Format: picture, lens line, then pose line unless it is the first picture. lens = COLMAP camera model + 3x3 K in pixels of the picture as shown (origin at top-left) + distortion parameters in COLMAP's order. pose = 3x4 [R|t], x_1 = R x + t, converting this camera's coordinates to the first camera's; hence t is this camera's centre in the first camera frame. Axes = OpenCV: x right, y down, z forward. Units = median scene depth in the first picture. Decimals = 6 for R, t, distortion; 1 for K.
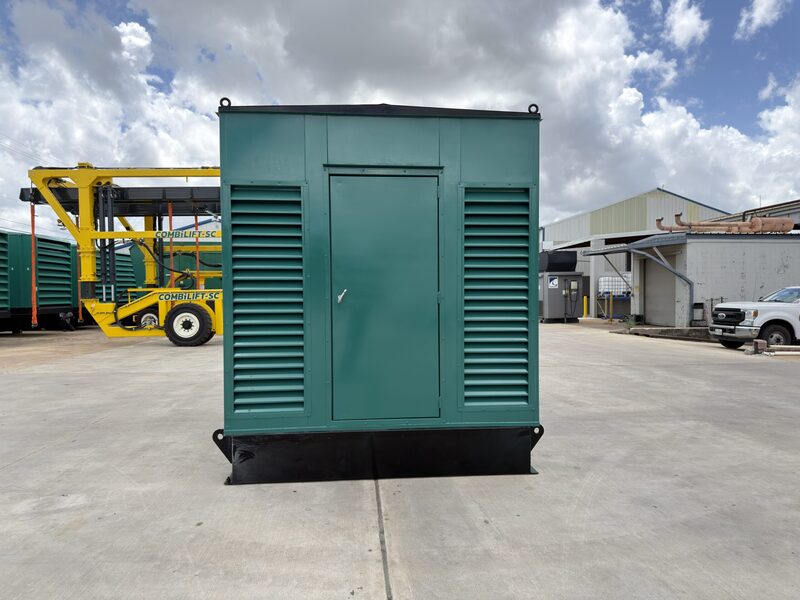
lens RADIAL K [[559.1, 0, 410.9], [0, 559.1, 302.7], [0, 0, 1]] dist [0.008010, -0.005246]
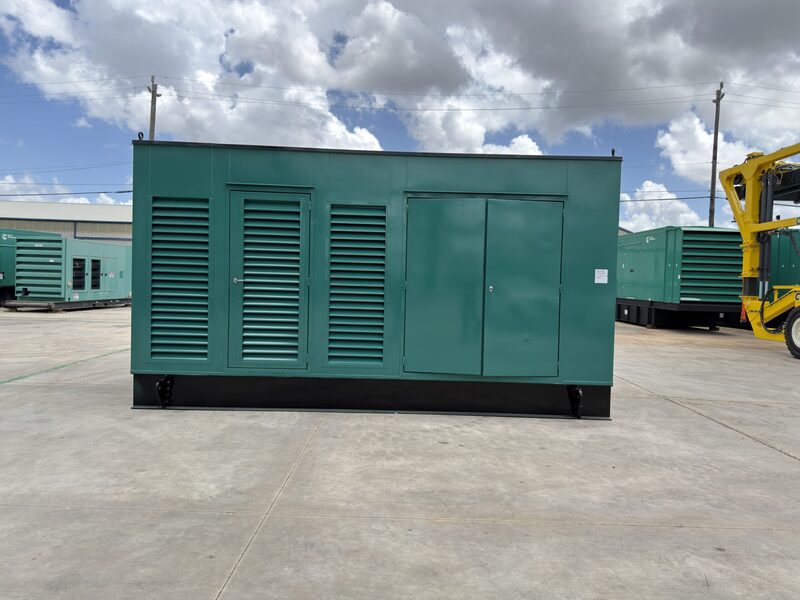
lens RADIAL K [[556.6, 0, 400.0], [0, 556.6, 300.0], [0, 0, 1]] dist [0.006083, -0.005996]
pose [[-0.111565, 0.034555, -0.993156, 1.480357], [-0.050033, 0.997932, 0.040342, -0.029153], [0.992497, 0.054191, -0.109606, 1.855328]]
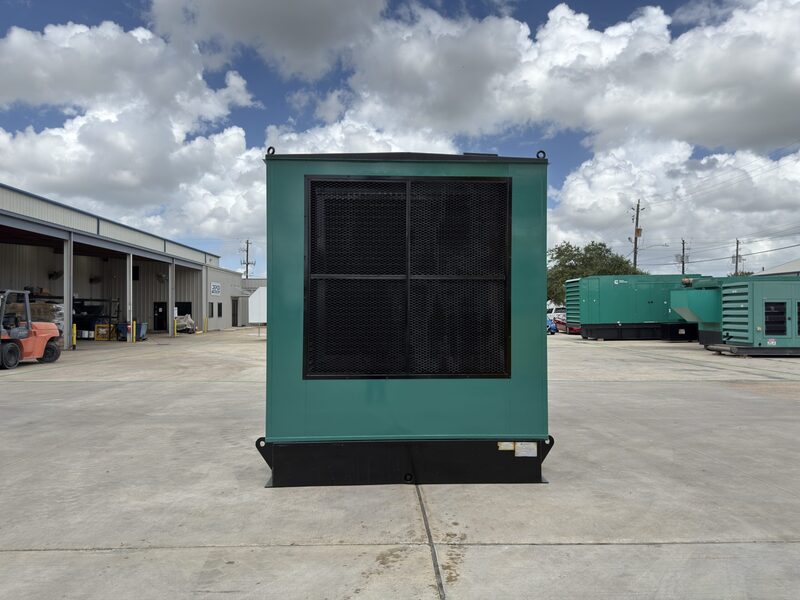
lens RADIAL K [[559.1, 0, 410.9], [0, 559.1, 302.7], [0, 0, 1]] dist [0.008010, -0.005246]
pose [[-0.998571, 0.005184, 0.053191, -0.260812], [0.005138, 0.999986, -0.001006, -0.060045], [-0.053195, -0.000731, -0.998584, 3.297630]]
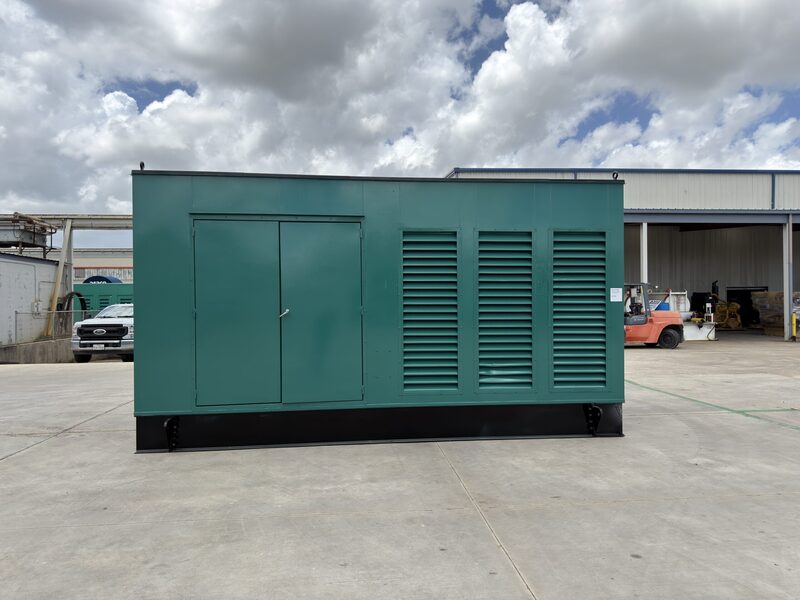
lens RADIAL K [[571.3, 0, 400.0], [0, 571.3, 300.0], [0, 0, 1]] dist [-0.001178, -0.009279]
pose [[-0.004581, 0.015530, 0.999869, -1.775359], [0.027508, 0.999503, -0.015398, -0.012065], [-0.999611, 0.027434, -0.005006, 1.564981]]
